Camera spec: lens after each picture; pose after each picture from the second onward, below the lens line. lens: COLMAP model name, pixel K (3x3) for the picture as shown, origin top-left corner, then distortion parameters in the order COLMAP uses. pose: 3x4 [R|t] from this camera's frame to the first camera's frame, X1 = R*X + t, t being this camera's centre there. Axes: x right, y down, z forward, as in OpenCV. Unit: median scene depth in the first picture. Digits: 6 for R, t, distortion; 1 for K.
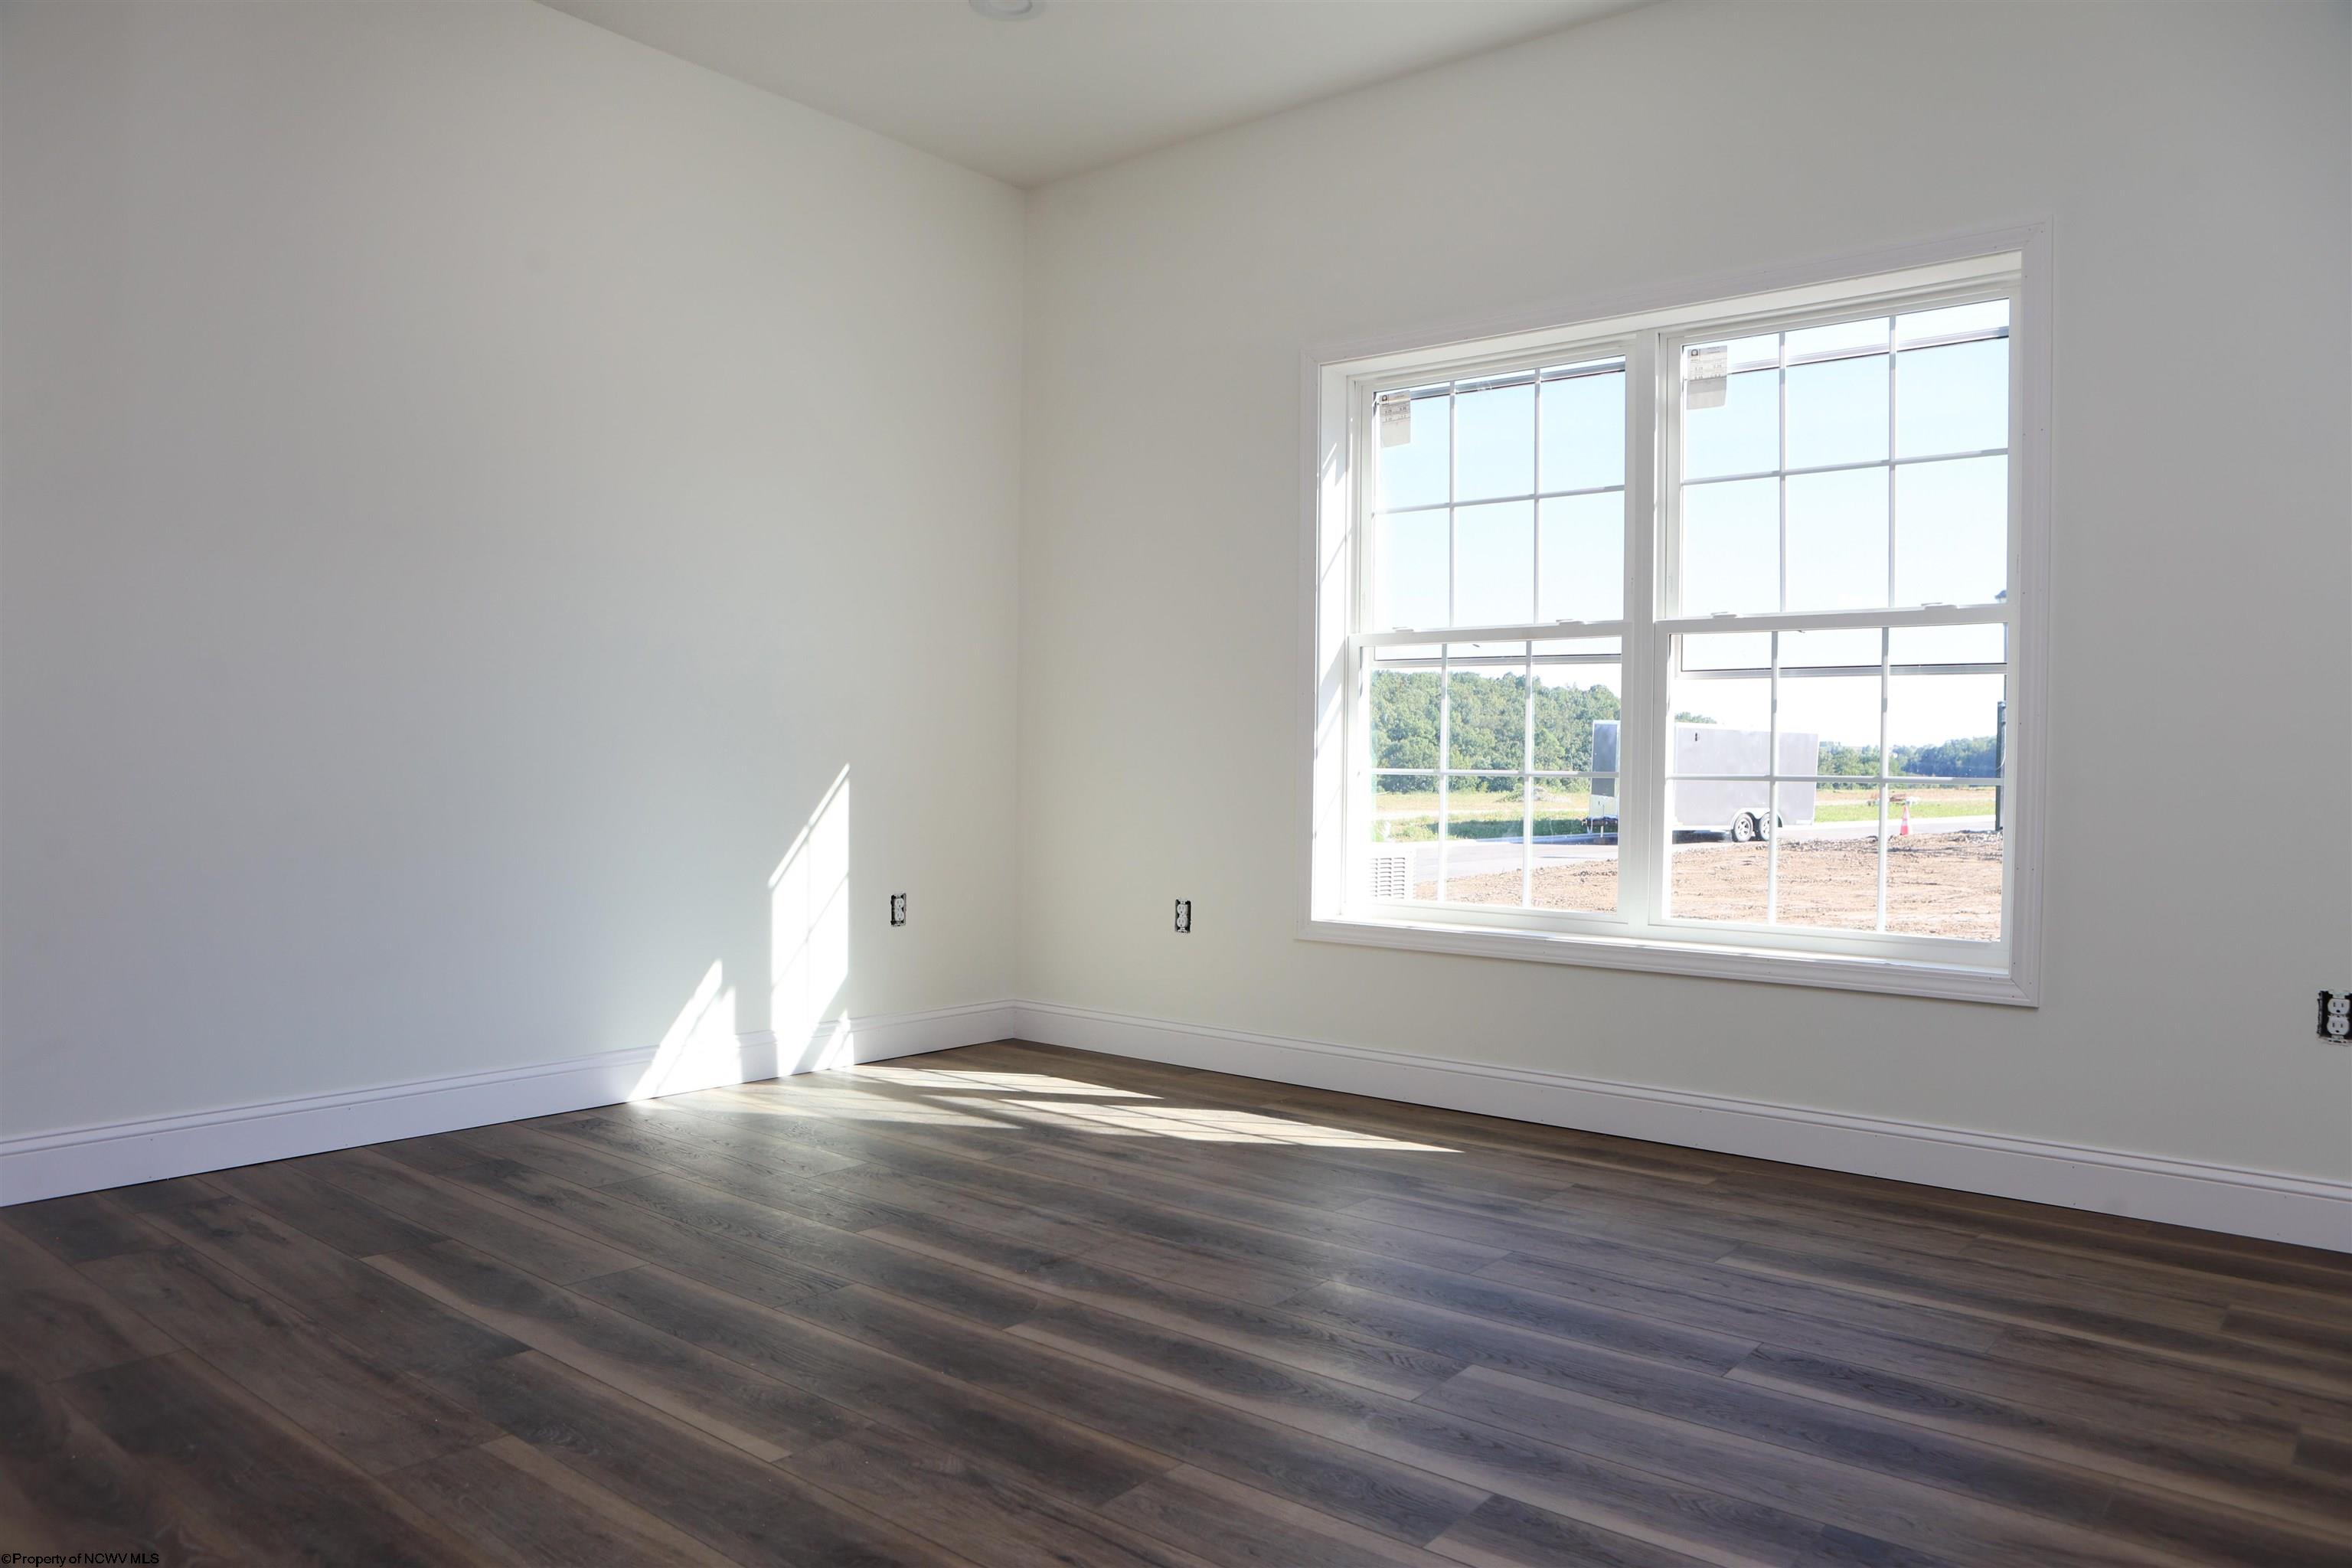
lens RADIAL K [[1623.0, 0, 1176.0], [0, 1623.0, 784.0], [0, 0, 1]] dist [-0.122593, 0.073242]
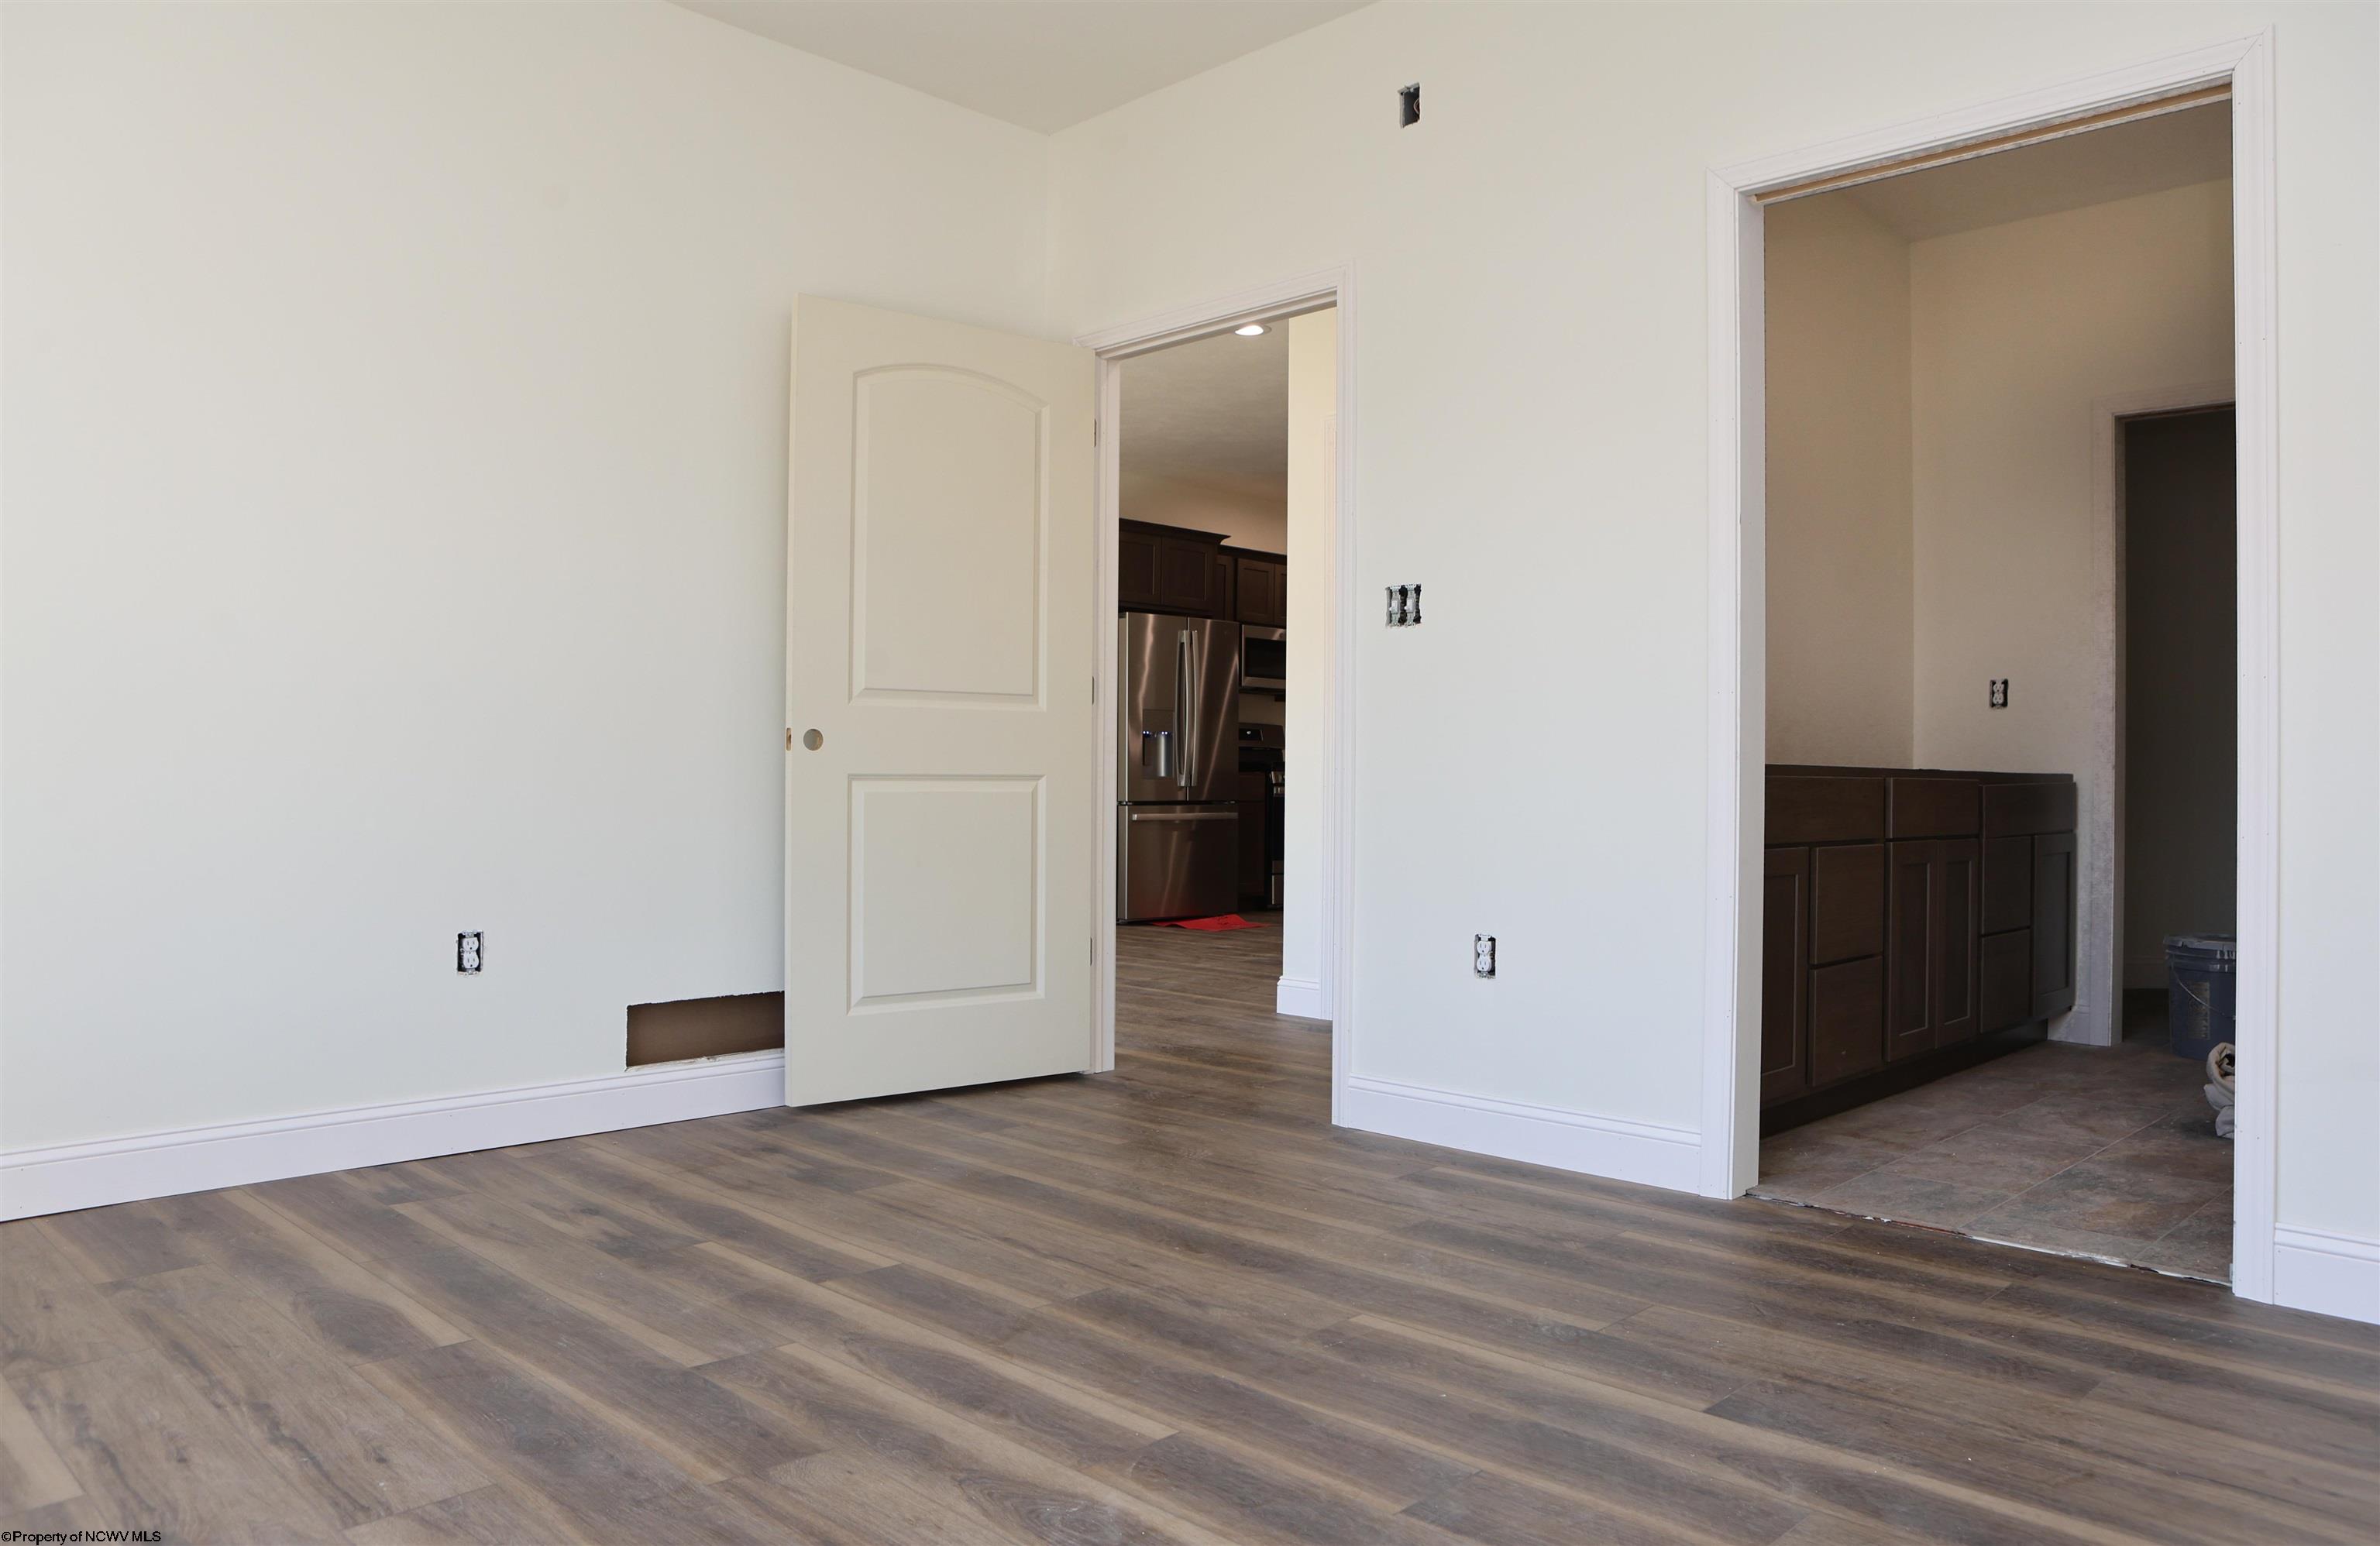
lens RADIAL K [[1634.4, 0, 1190.0], [0, 1634.4, 773.0], [0, 0, 1]] dist [-0.000659, -0.000723]
pose [[-0.995496, -0.021287, 0.092384, -0.202623], [-0.020231, 0.999719, 0.012343, -0.010592], [-0.092621, 0.010418, -0.995647, 2.010160]]
